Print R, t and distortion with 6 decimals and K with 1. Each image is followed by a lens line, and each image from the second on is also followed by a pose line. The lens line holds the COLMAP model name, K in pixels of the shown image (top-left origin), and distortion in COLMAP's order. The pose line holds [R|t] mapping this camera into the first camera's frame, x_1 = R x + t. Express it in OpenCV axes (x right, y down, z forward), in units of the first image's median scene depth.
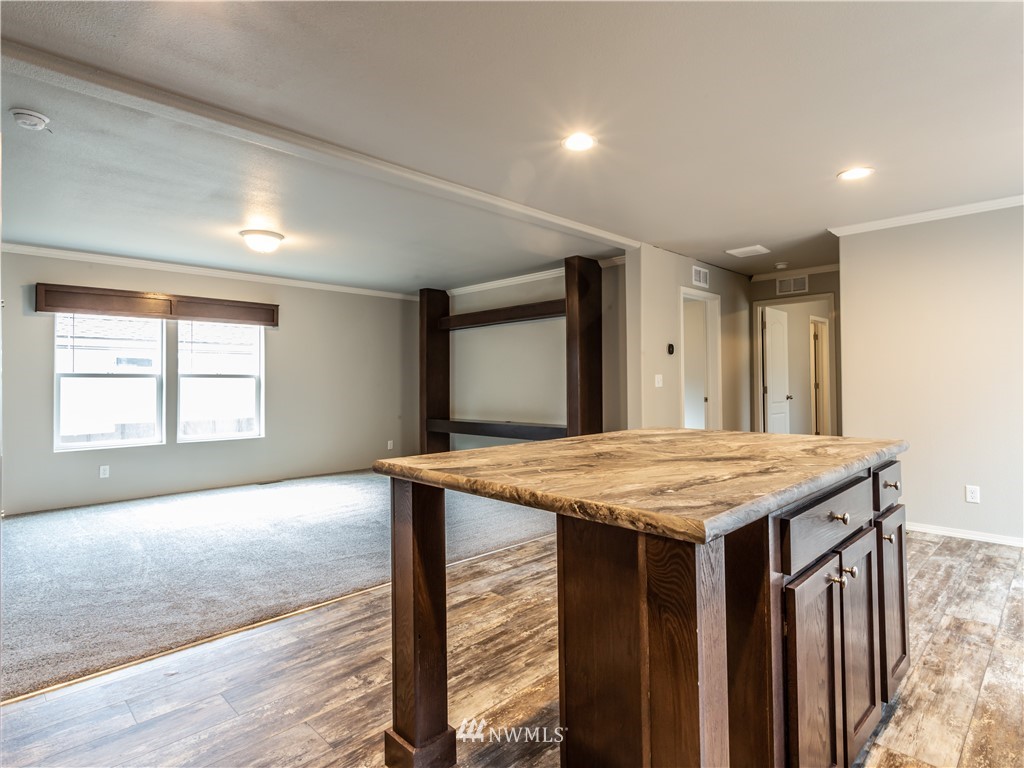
lens RADIAL K [[555.1, 0, 519.8], [0, 555.1, 371.5], [0, 0, 1]] dist [-0.000732, 0.001774]
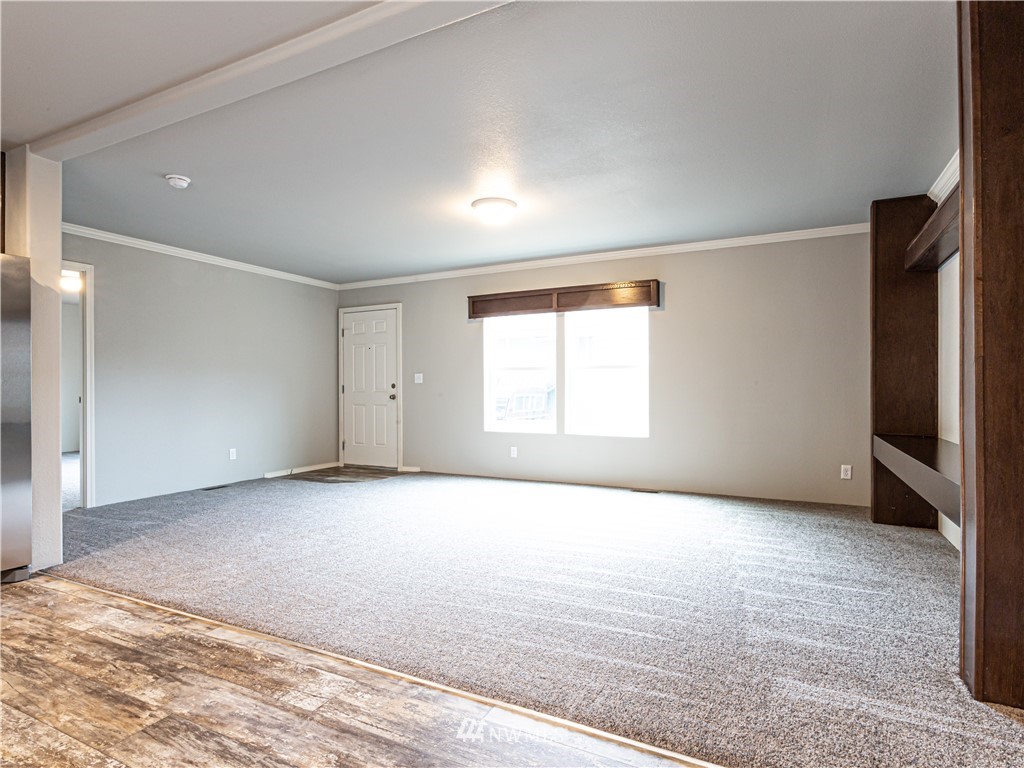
lens RADIAL K [[550.5, 0, 517.9], [0, 550.5, 390.1], [0, 0, 1]] dist [0.005810, 0.001959]
pose [[0.306058, 0.011194, -0.951947, 0.534161], [0.020388, 0.999624, 0.018309, 0.050295], [0.951795, -0.025012, 0.305715, 1.046977]]
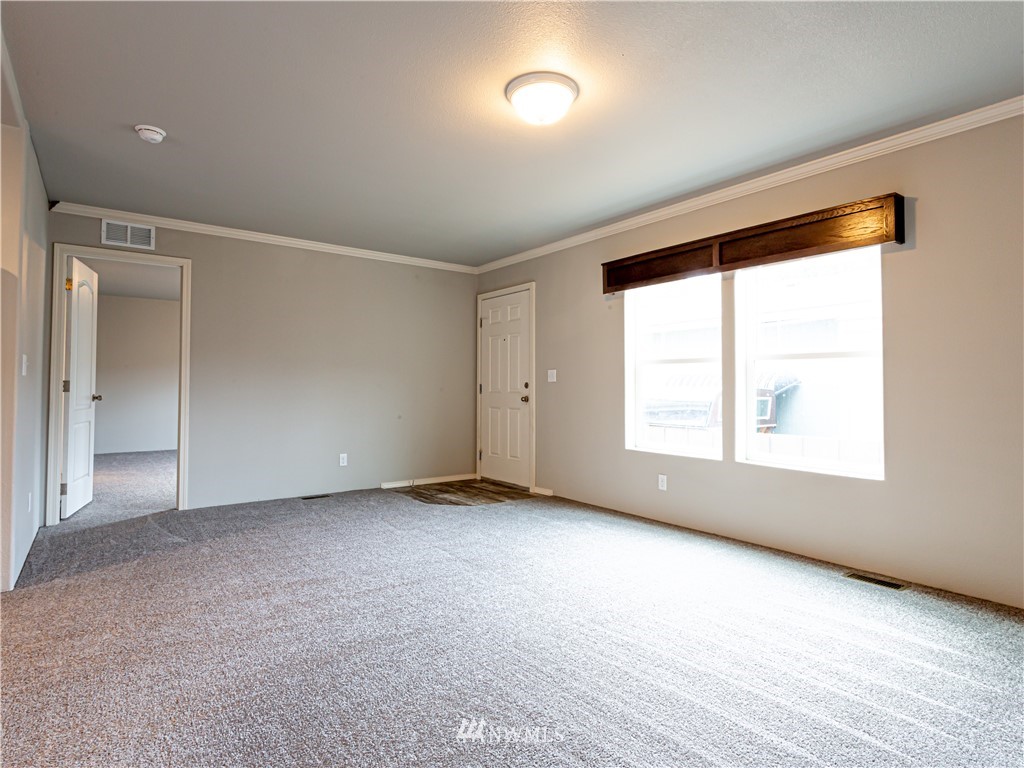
lens RADIAL K [[555.1, 0, 519.8], [0, 555.1, 371.5], [0, 0, 1]] dist [-0.000732, 0.001774]
pose [[-0.147531, -0.020934, -0.988836, 0.097696], [0.017778, 0.999558, -0.023813, 0.061041], [0.988898, -0.021093, -0.147094, 1.451783]]
